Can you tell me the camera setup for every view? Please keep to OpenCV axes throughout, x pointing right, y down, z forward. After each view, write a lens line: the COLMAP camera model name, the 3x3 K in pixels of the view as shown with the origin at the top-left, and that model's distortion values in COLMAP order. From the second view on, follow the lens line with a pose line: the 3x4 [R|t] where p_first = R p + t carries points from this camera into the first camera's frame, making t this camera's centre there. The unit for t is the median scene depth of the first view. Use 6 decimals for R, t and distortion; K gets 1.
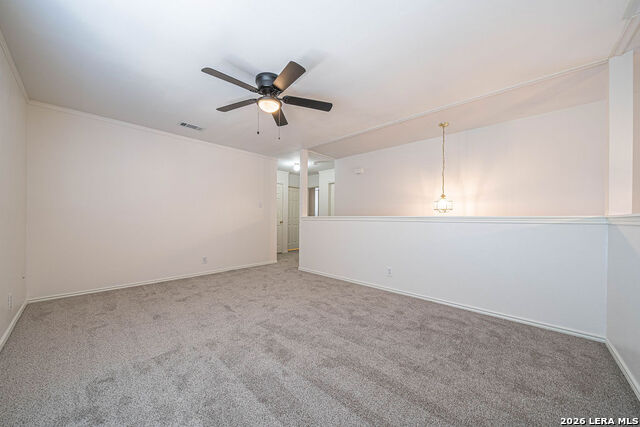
lens RADIAL K [[241.7, 0, 318.8], [0, 241.7, 218.9], [0, 0, 1]] dist [-0.001117, -0.000171]
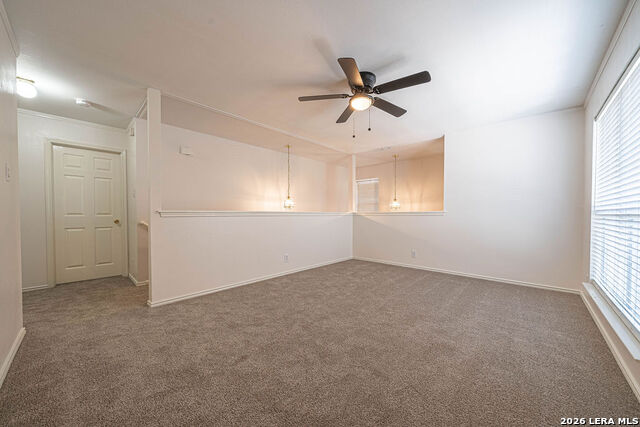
lens RADIAL K [[241.7, 0, 318.8], [0, 241.7, 218.9], [0, 0, 1]] dist [-0.001117, -0.000171]
pose [[-0.055648, -0.021019, 0.998229, -0.897080], [0.007477, 0.999742, 0.021468, 0.003261], [-0.998422, 0.008658, -0.055477, 0.905745]]
